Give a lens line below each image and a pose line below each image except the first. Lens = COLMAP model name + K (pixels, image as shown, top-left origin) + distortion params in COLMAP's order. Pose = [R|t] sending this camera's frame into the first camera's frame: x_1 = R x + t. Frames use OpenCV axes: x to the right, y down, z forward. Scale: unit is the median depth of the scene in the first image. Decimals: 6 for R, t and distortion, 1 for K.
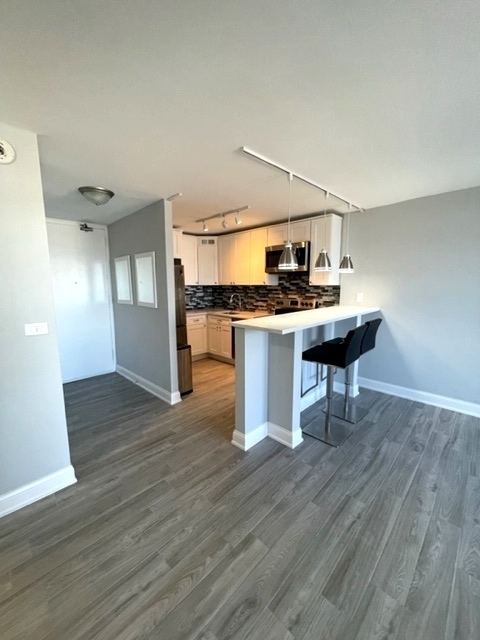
lens RADIAL K [[259.5, 0, 237.3], [0, 259.5, 320.6], [0, 0, 1]] dist [-0.006400, 0.000874]
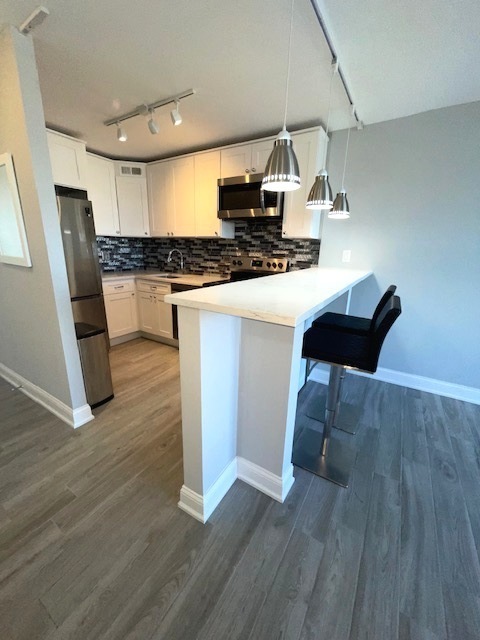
lens RADIAL K [[260.4, 0, 237.4], [0, 260.4, 320.4], [0, 0, 1]] dist [-0.002331, -0.000147]
pose [[0.974883, -0.032170, 0.220380, -0.005954], [0.002123, 0.990810, 0.135241, -0.007140], [-0.222706, -0.131376, 0.965993, 0.298355]]
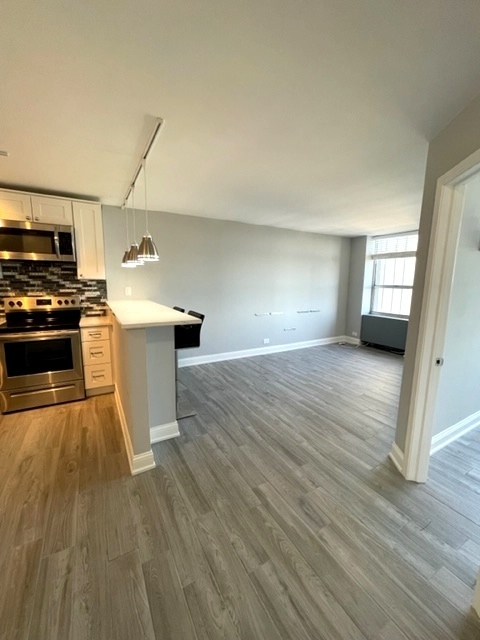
lens RADIAL K [[259.5, 0, 238.9], [0, 259.5, 320.5], [0, 0, 1]] dist [-0.006400, 0.000874]
pose [[0.269366, -0.134966, 0.953534, -0.396777], [0.123363, 0.986809, 0.104827, -0.025547], [-0.955104, 0.089394, 0.282462, 0.265671]]
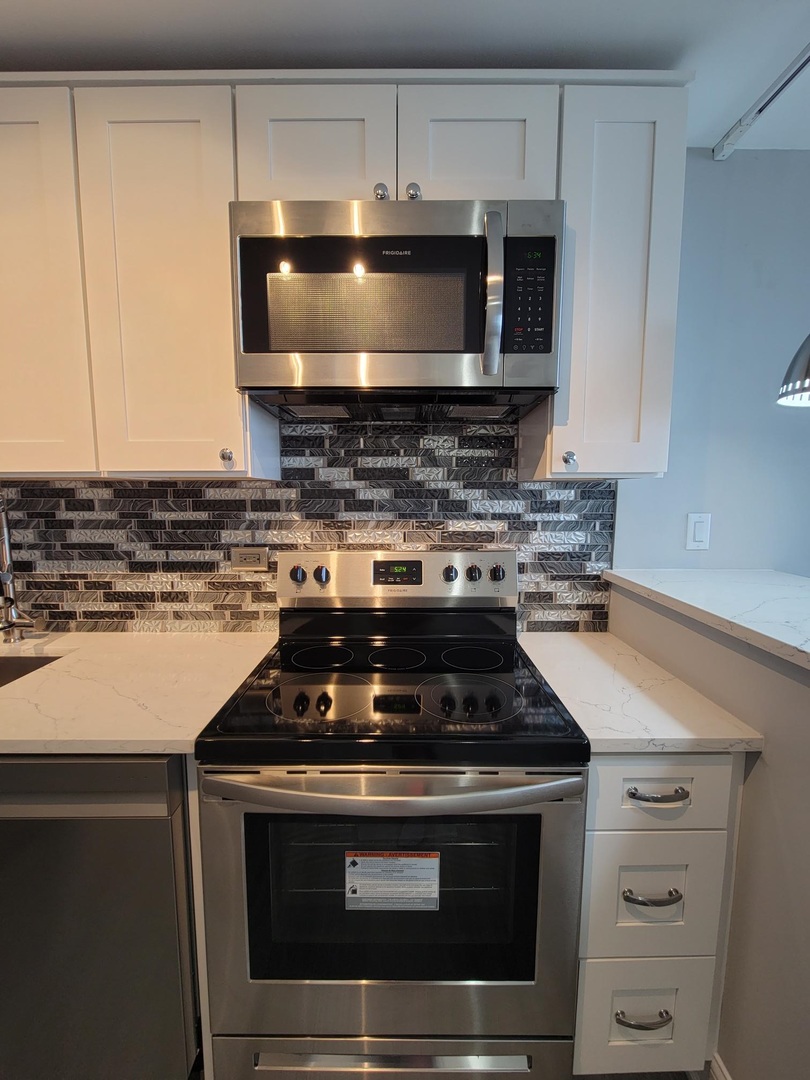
lens RADIAL K [[439.5, 0, 403.7], [0, 439.5, 539.3], [0, 0, 1]] dist [-0.002331, -0.000147]
pose [[0.707915, -0.070954, 0.702725, -0.006839], [0.095178, 0.995450, 0.004629, -0.101821], [-0.699856, 0.063607, 0.711447, 0.839684]]
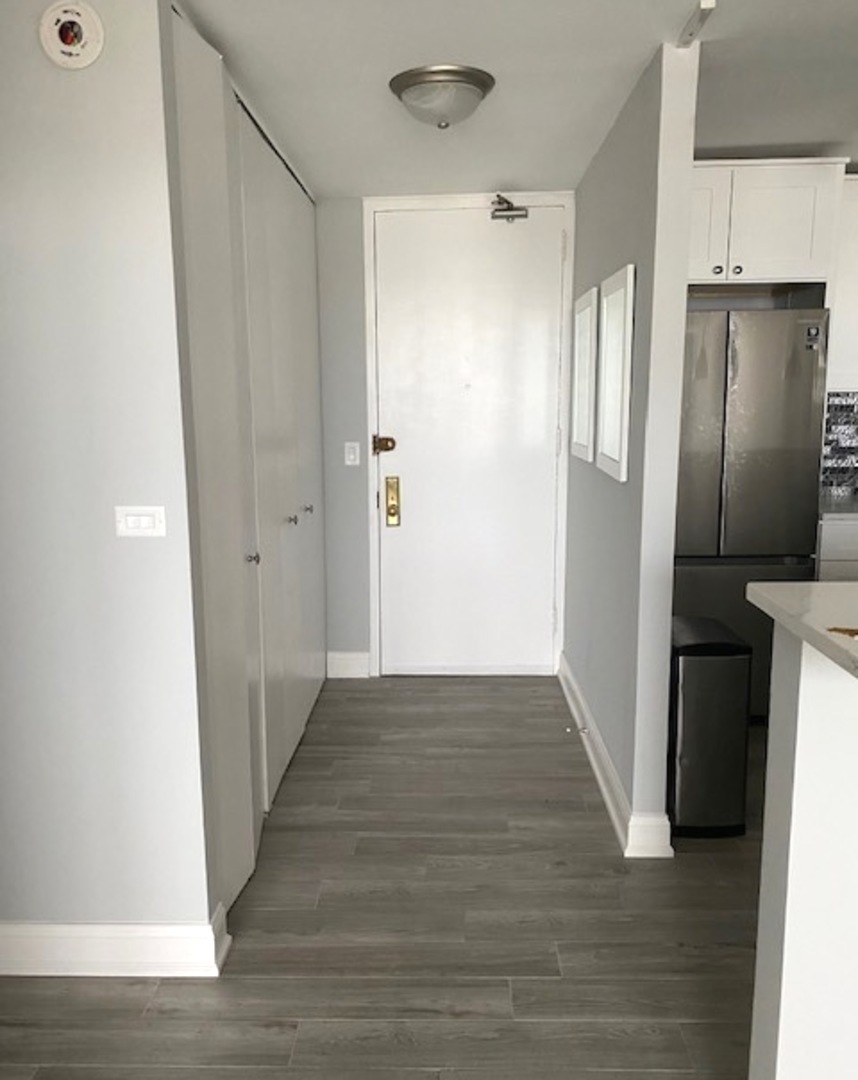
lens RADIAL K [[869.8, 0, 420.3], [0, 869.8, 545.2], [0, 0, 1]] dist [0.018711, -0.007290]
pose [[0.682159, 0.127635, -0.719978, 0.164976], [-0.094642, 0.991777, 0.086148, -0.034640], [0.725053, 0.009374, 0.688630, 0.201000]]
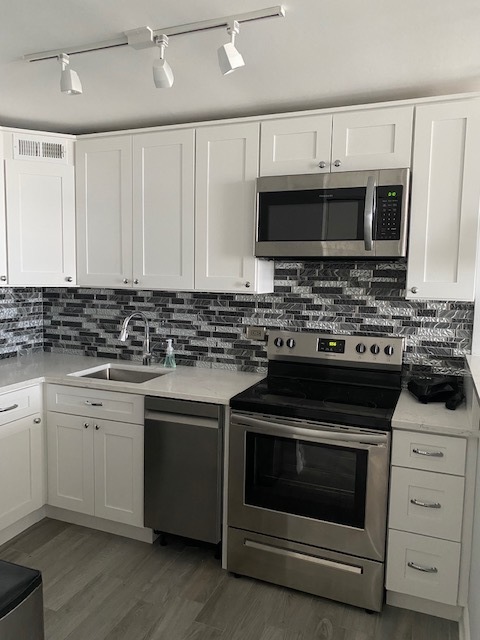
lens RADIAL K [[488.5, 0, 235.9], [0, 488.5, 318.3], [0, 0, 1]] dist [0.069531, -0.085391]
pose [[0.923215, -0.016205, 0.383942, -0.168339], [0.031894, 0.998895, -0.034533, -0.093623], [-0.382958, 0.044127, 0.922711, 0.483747]]
